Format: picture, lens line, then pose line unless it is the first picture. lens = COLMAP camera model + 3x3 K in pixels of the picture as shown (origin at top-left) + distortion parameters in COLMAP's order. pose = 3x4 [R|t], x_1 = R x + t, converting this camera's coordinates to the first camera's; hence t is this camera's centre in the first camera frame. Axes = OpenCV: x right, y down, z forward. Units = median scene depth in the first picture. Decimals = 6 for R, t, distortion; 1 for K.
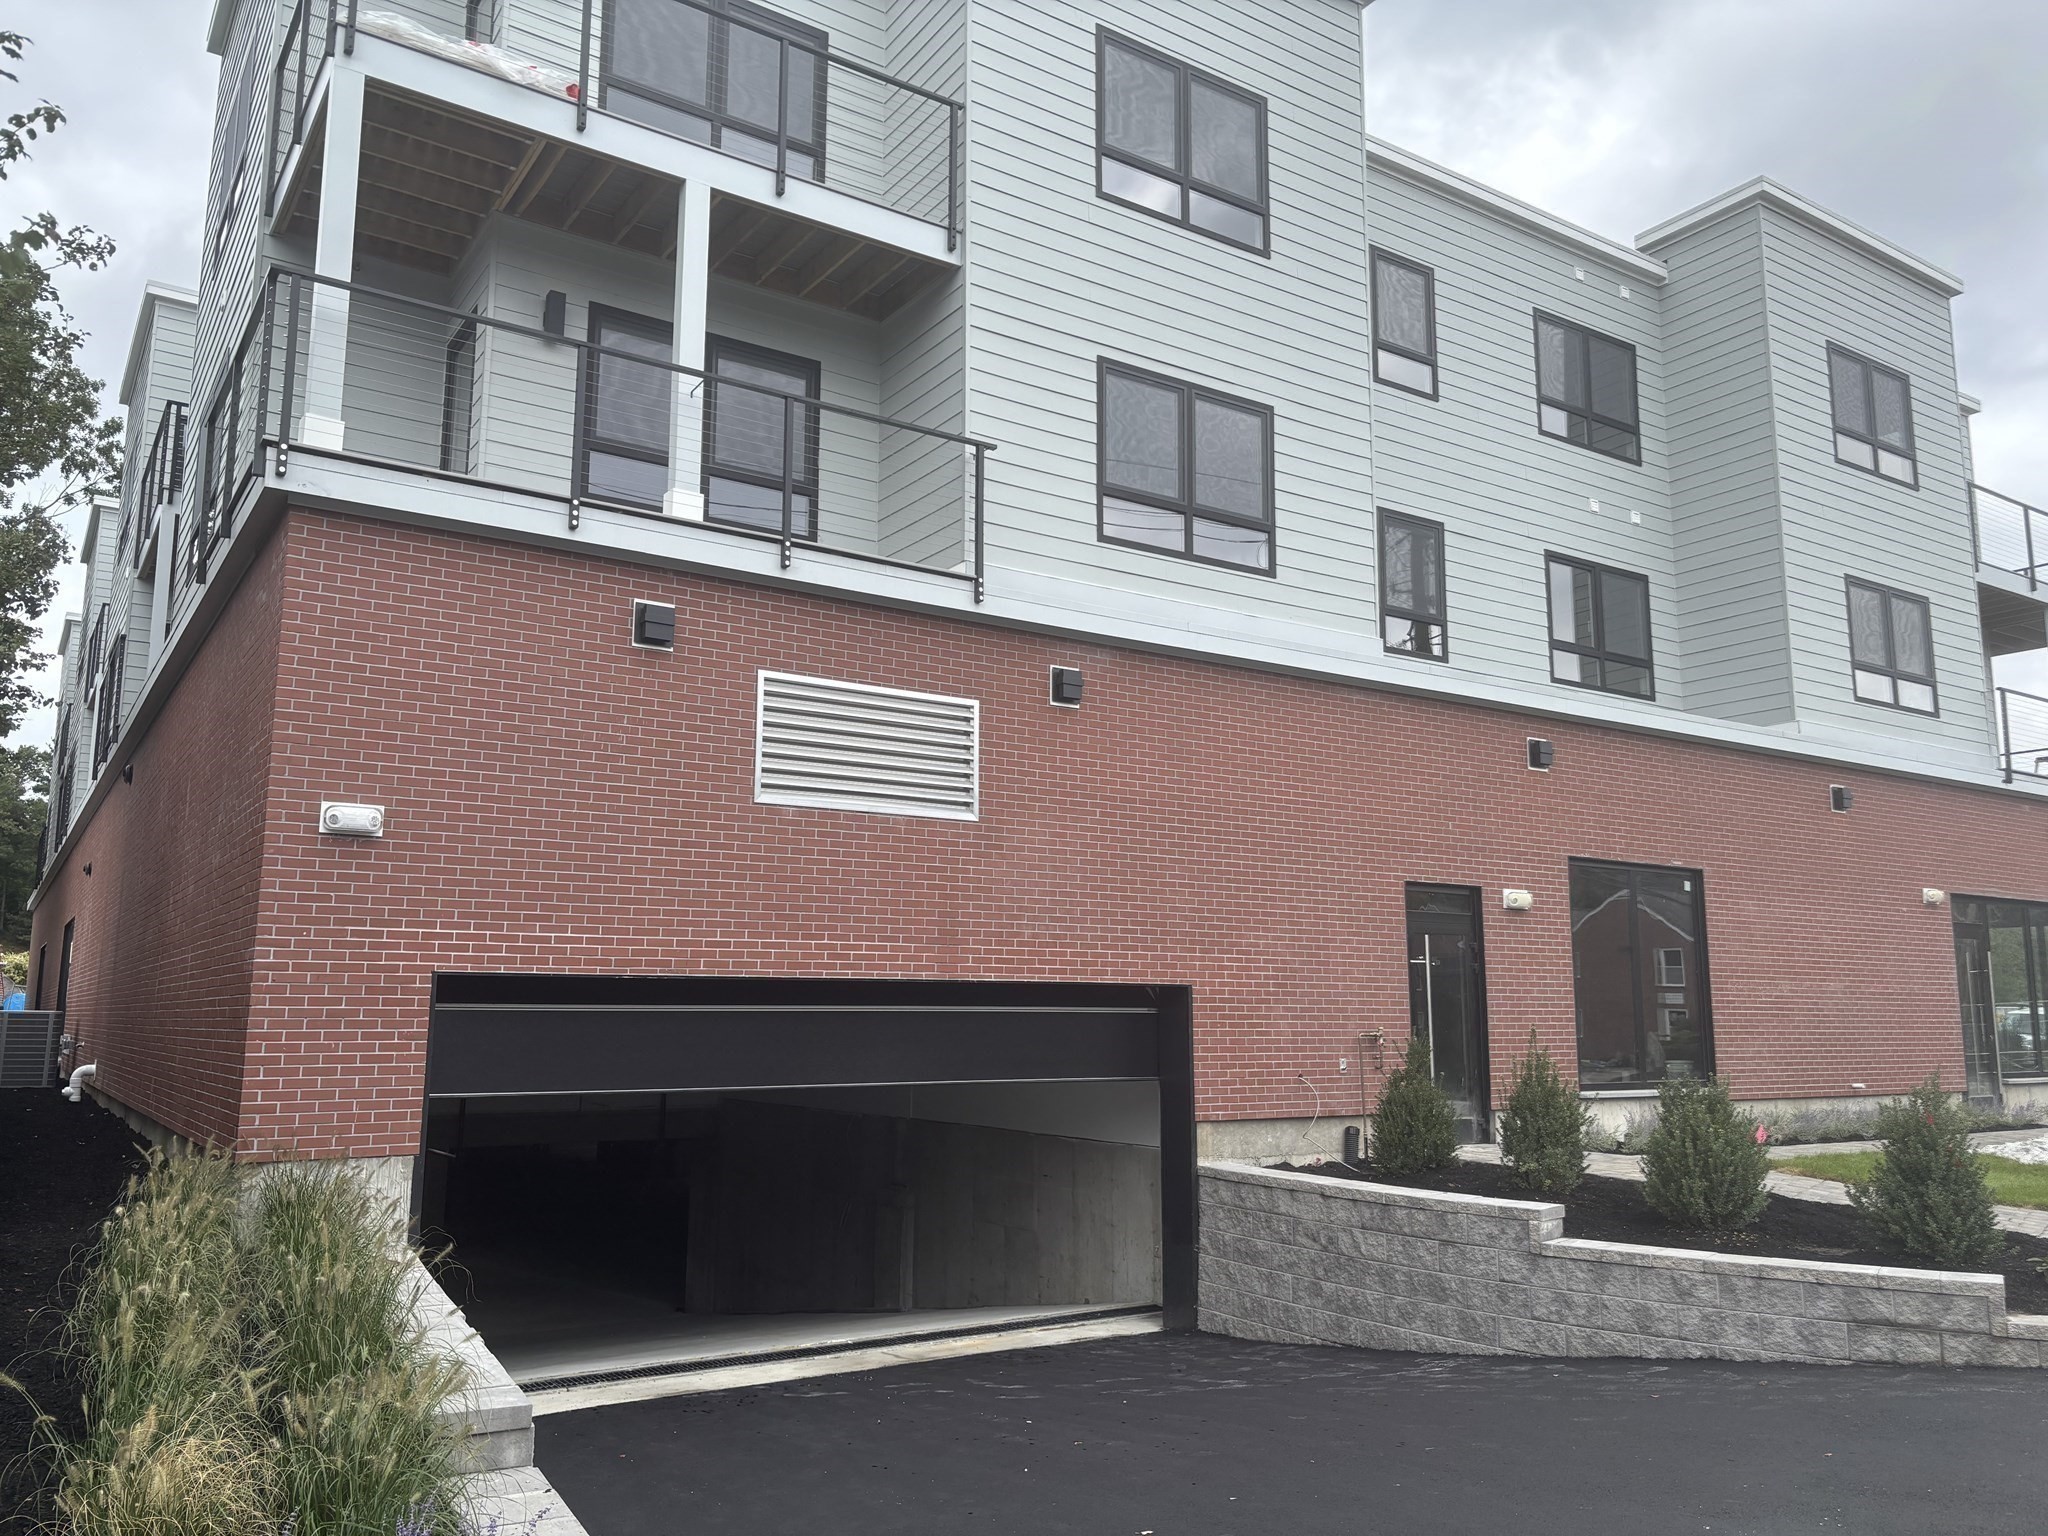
lens RADIAL K [[1540.6, 0, 1011.0], [0, 1540.6, 780.7], [0, 0, 1]] dist [0.074496, -0.091946]
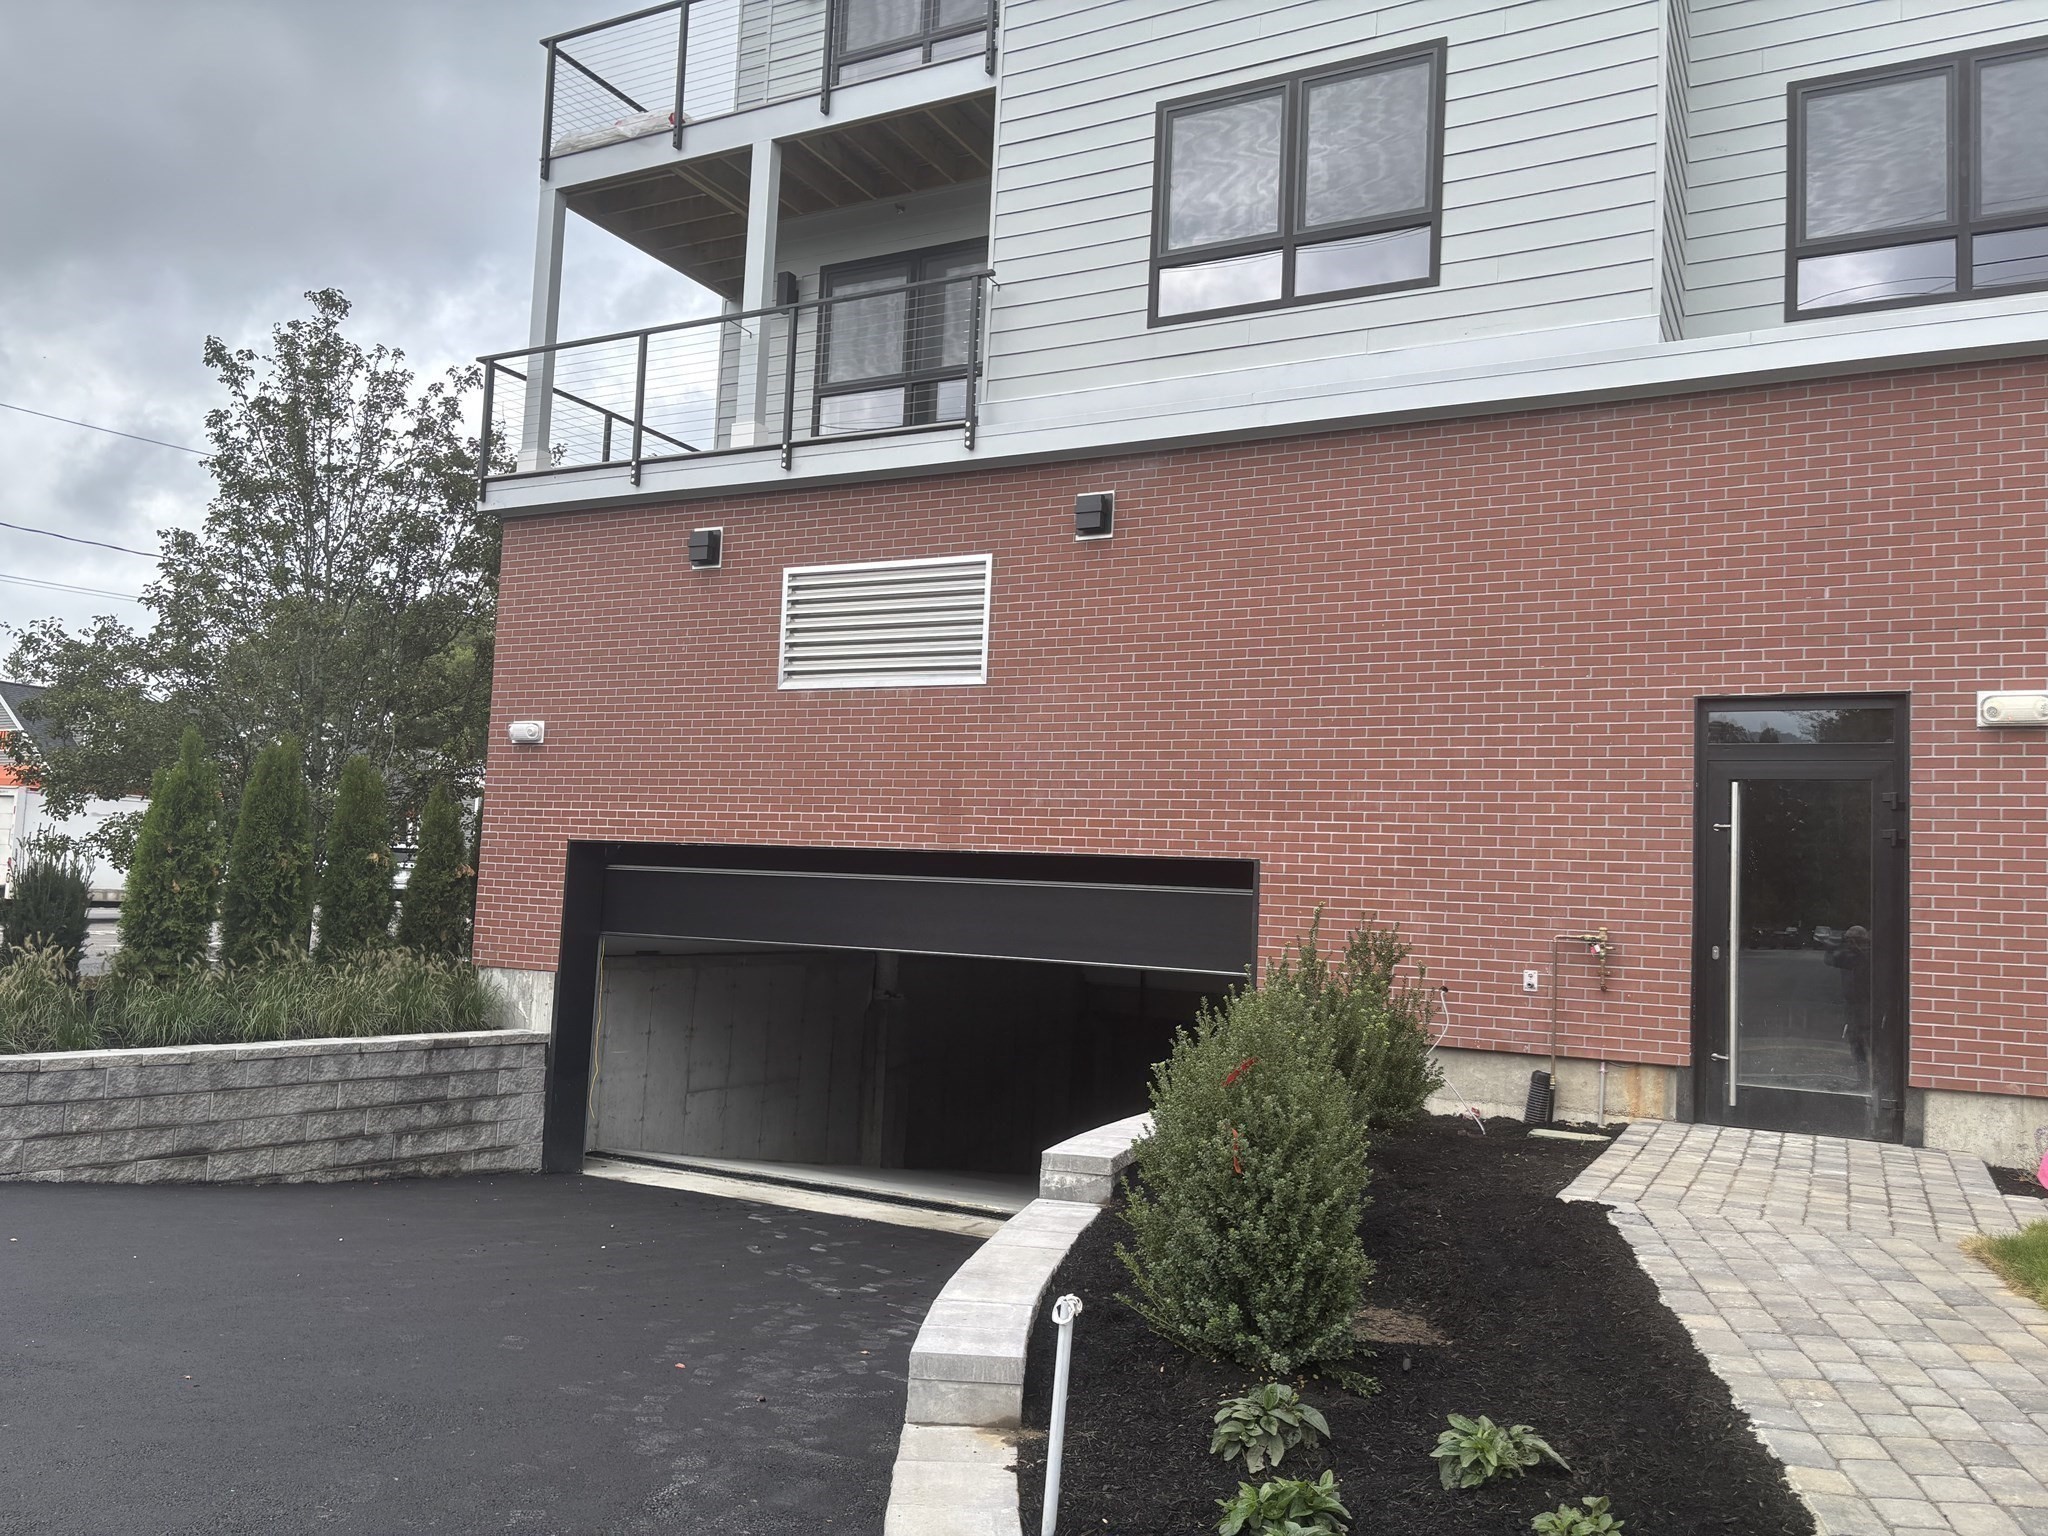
lens RADIAL K [[1540.6, 0, 1106.8], [0, 1540.6, 770.2], [0, 0, 1]] dist [0.074496, -0.091946]
pose [[0.485876, -0.045352, -0.872850, 0.831128], [0.098193, 0.995163, 0.002953, 0.083216], [0.868494, -0.087143, 0.487979, 0.598122]]
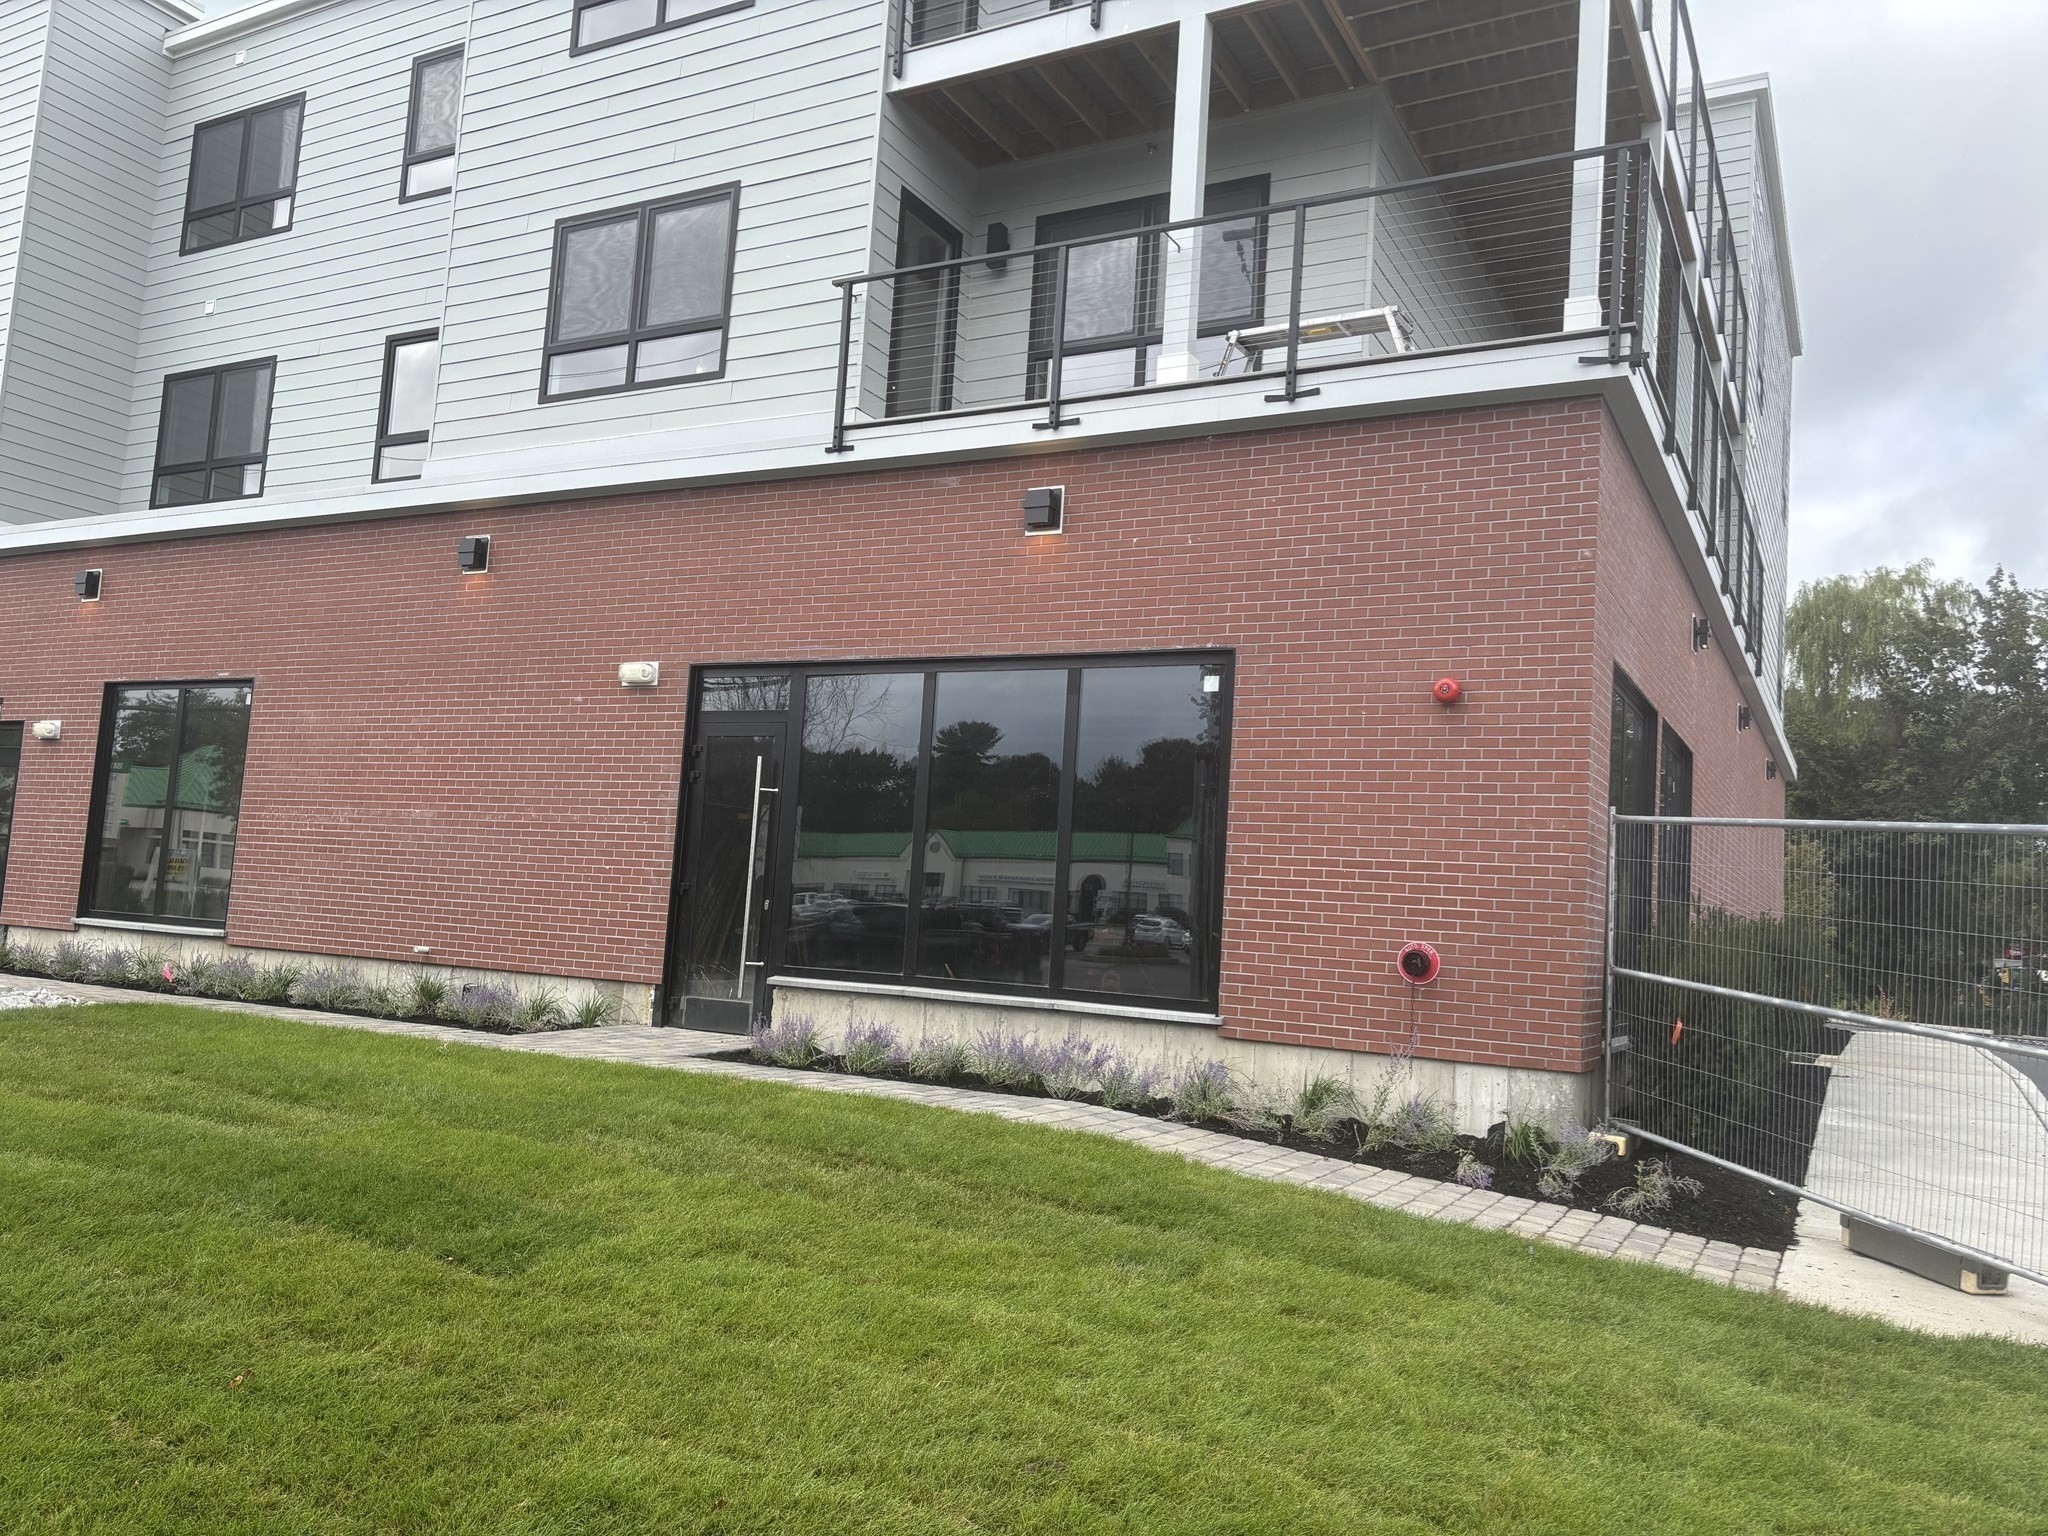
lens RADIAL K [[1540.6, 0, 1016.4], [0, 1540.6, 771.1], [0, 0, 1]] dist [0.074496, -0.091946]
pose [[0.468960, -0.039247, -0.882347, 1.215213], [0.092534, 0.995697, 0.004893, 0.124046], [0.878359, -0.083942, 0.470574, 0.836468]]
